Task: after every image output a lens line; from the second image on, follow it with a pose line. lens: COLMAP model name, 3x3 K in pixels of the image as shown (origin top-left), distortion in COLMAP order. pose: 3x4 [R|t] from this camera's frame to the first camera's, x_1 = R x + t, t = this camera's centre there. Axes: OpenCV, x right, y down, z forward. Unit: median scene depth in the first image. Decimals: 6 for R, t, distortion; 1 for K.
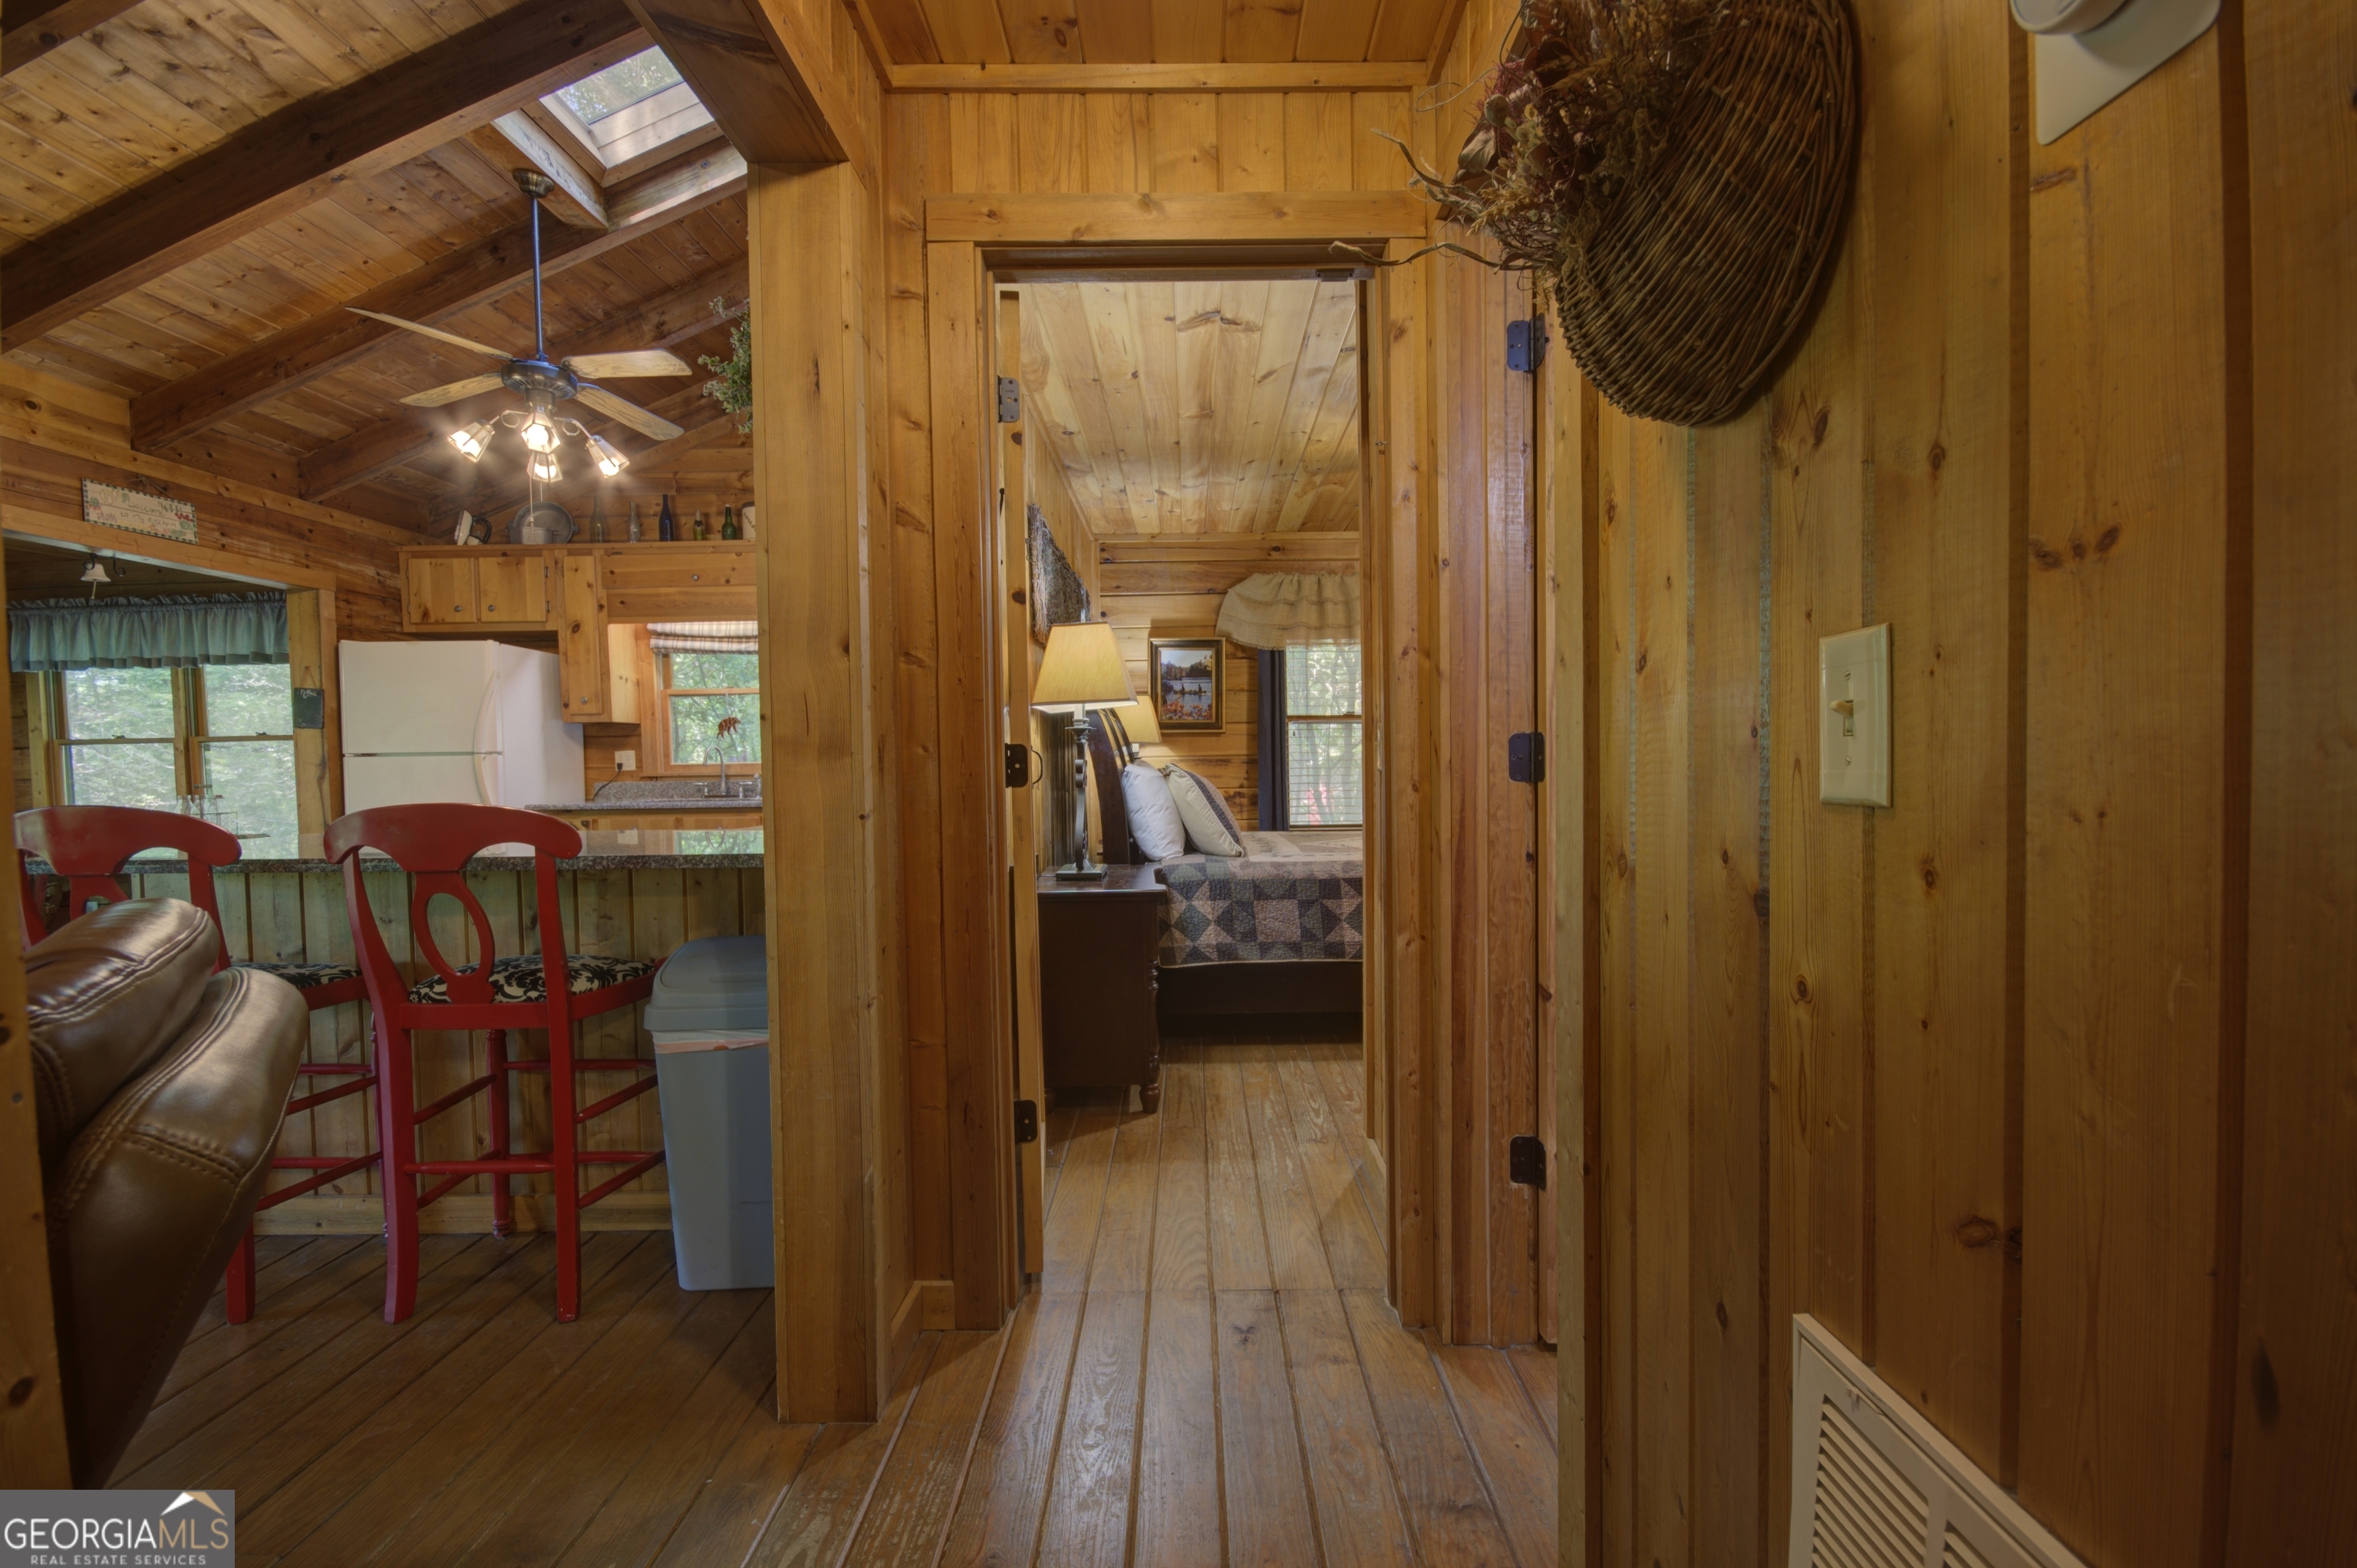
lens RADIAL K [[1031.0, 0, 1187.5], [0, 1031.0, 793.5], [0, 0, 1]] dist [0.013336, -0.015551]
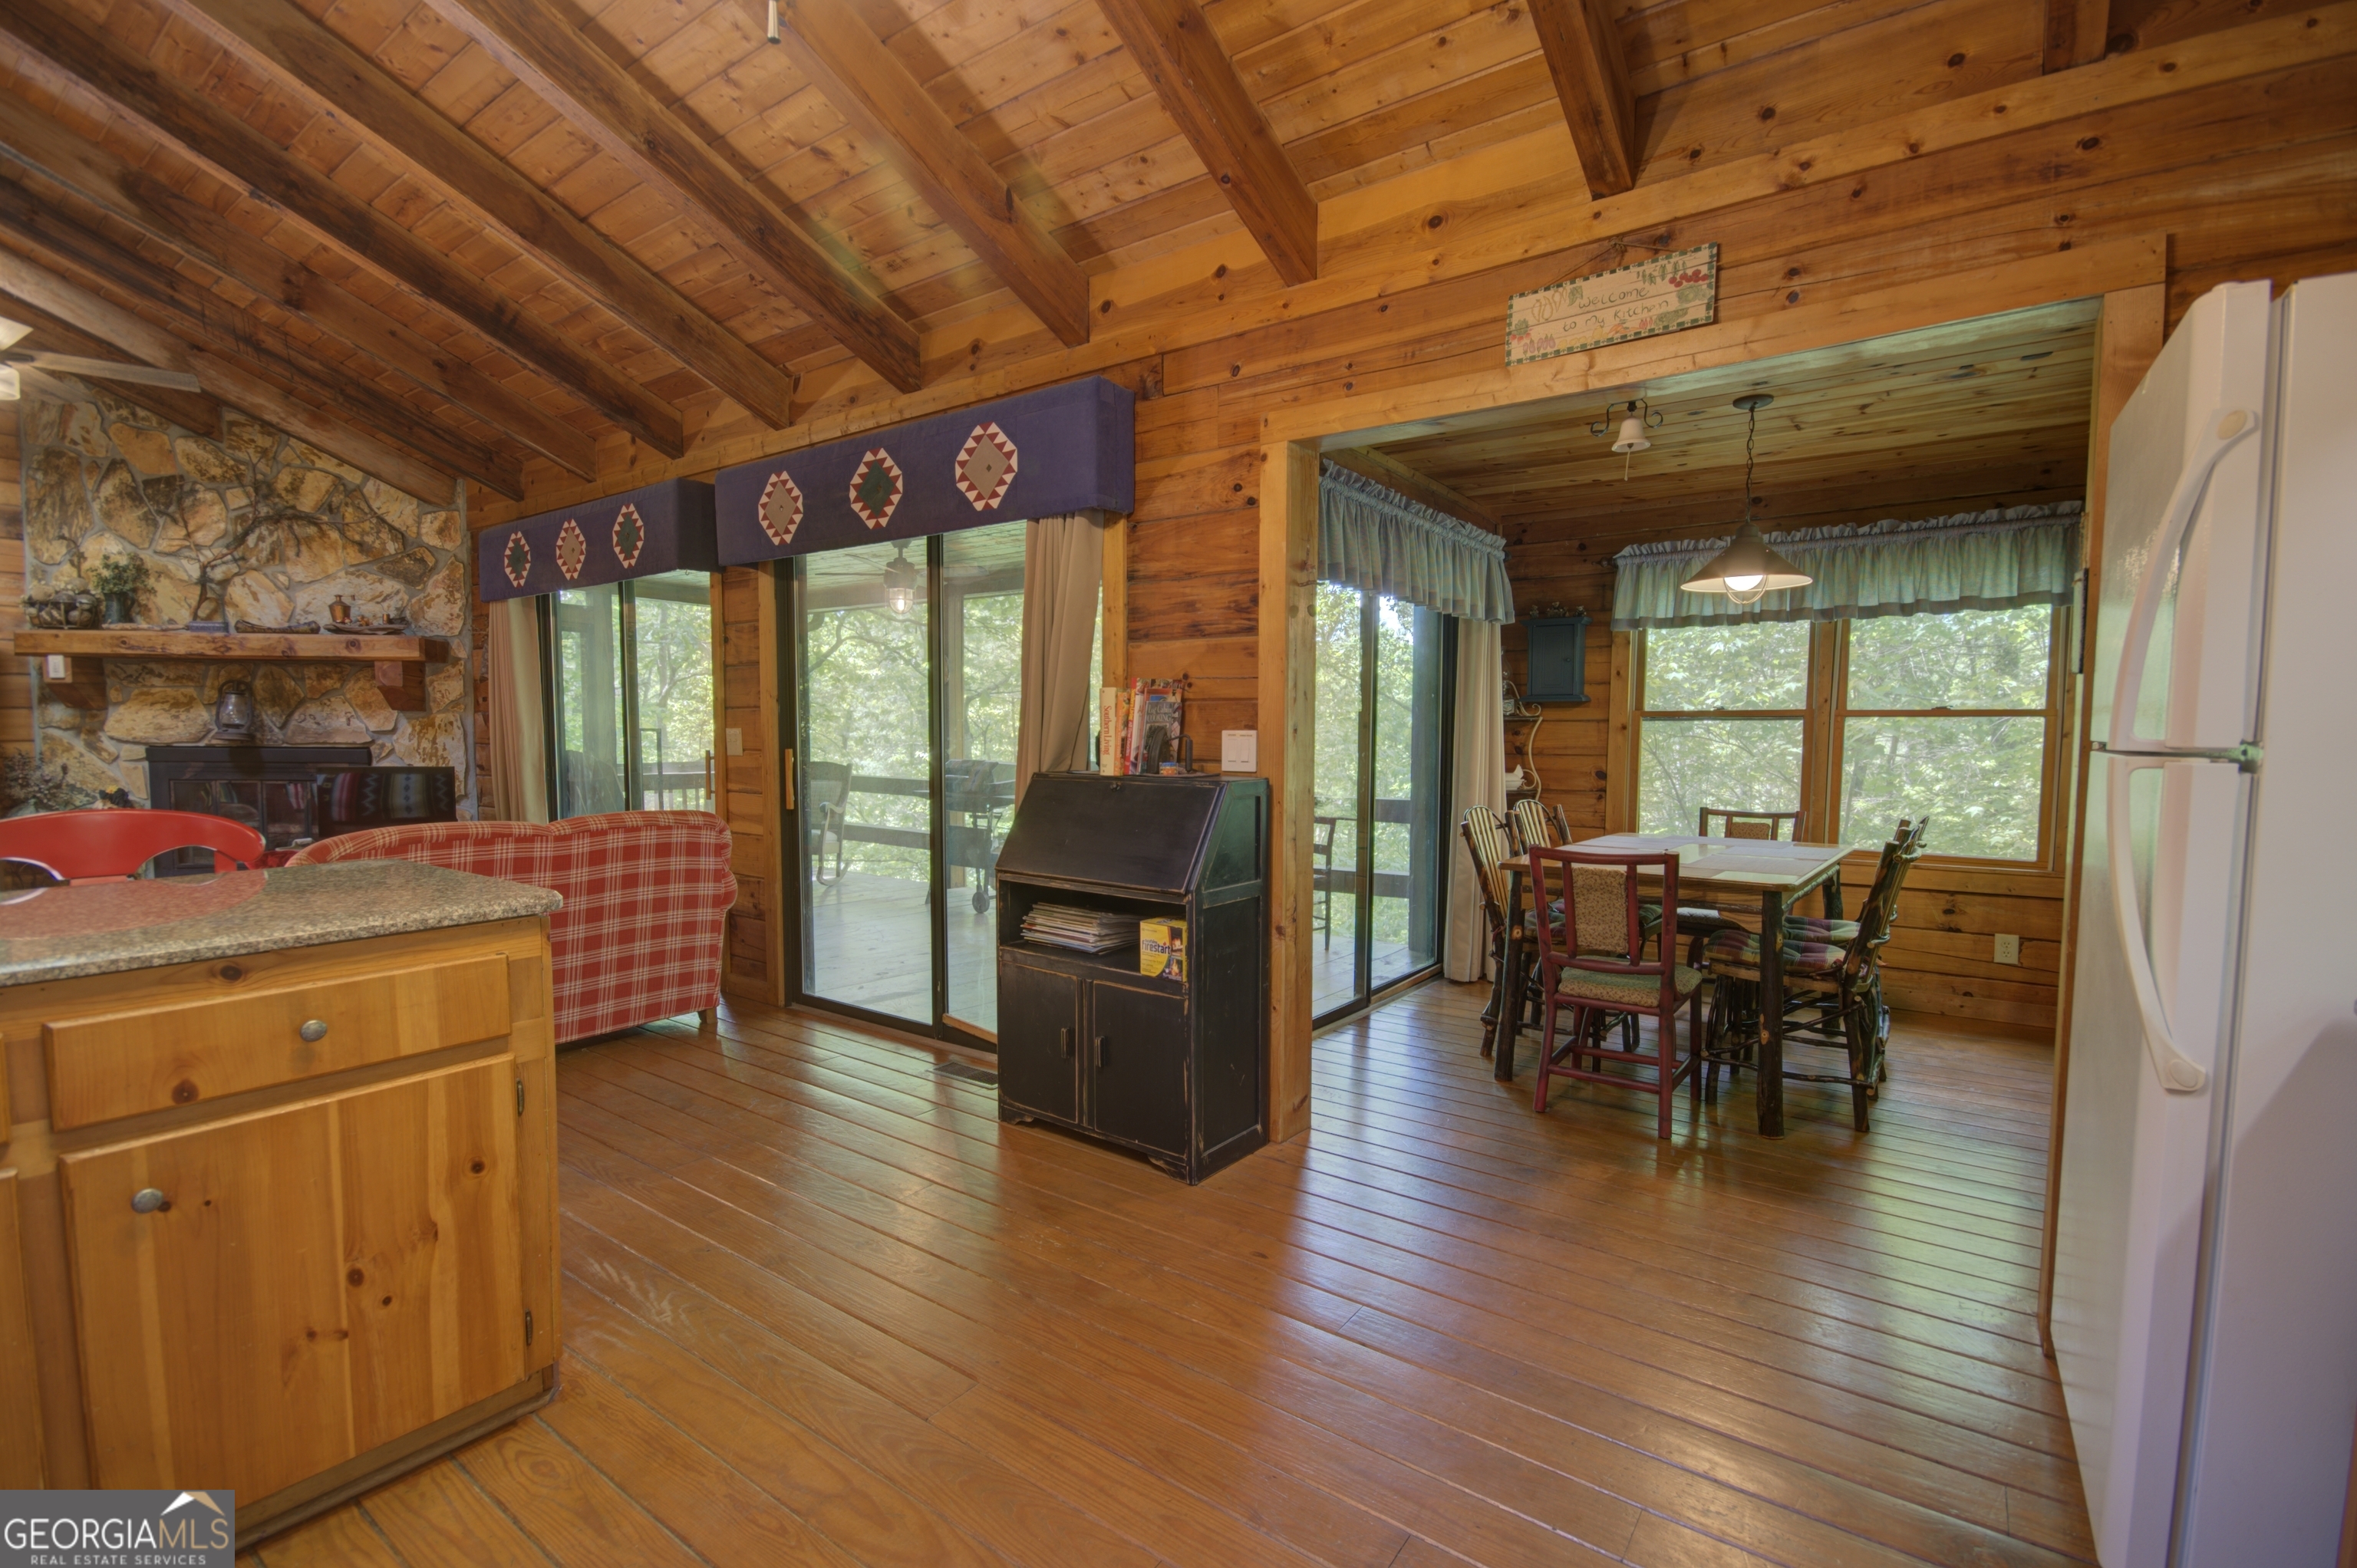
lens RADIAL K [[1048.0, 0, 1185.7], [0, 1048.0, 795.7], [0, 0, 1]] dist [0.019029, -0.014758]
pose [[-0.585797, 0.066536, -0.807722, -0.300086], [-0.020663, 0.995074, 0.096955, -0.044483], [0.810195, 0.073486, -0.581536, 0.874300]]
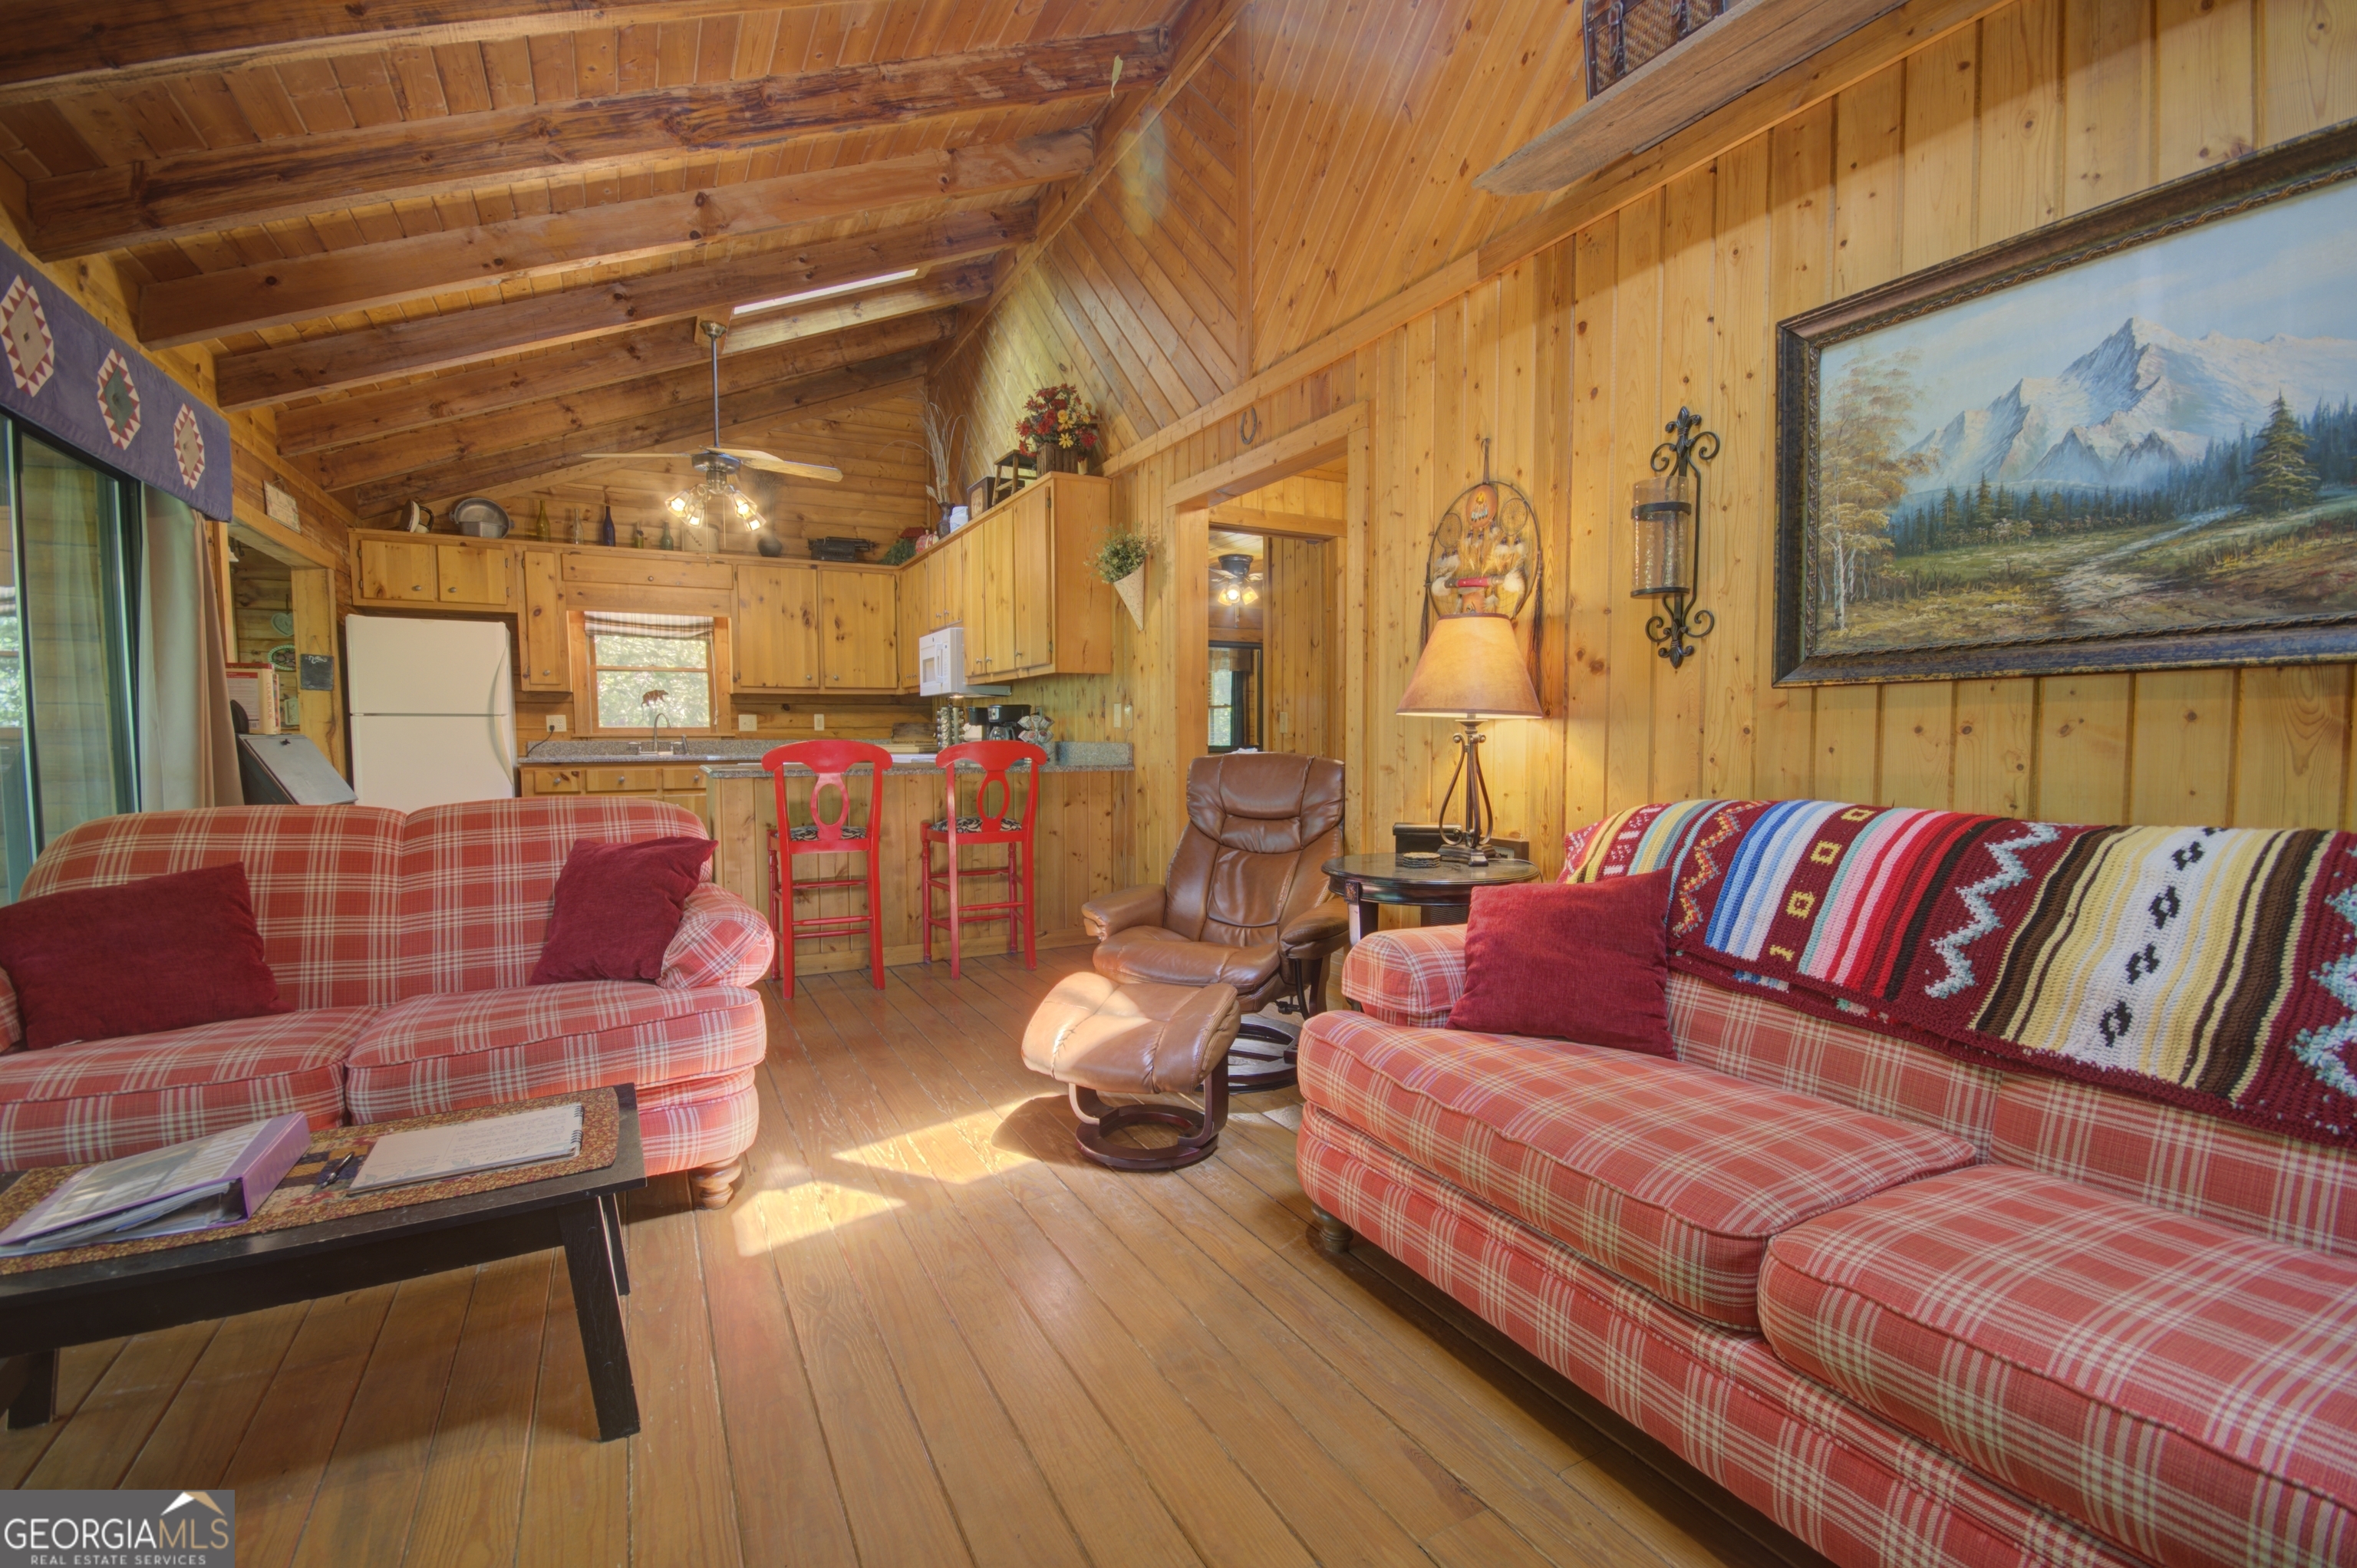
lens RADIAL K [[1019.4, 0, 1192.3], [0, 1019.4, 798.8], [0, 0, 1]] dist [-0.000435, -0.005533]
pose [[0.875704, -0.018667, 0.482488, -0.499209], [0.005070, 0.999553, 0.029471, 0.026266], [-0.482823, -0.023362, 0.875407, -0.412429]]
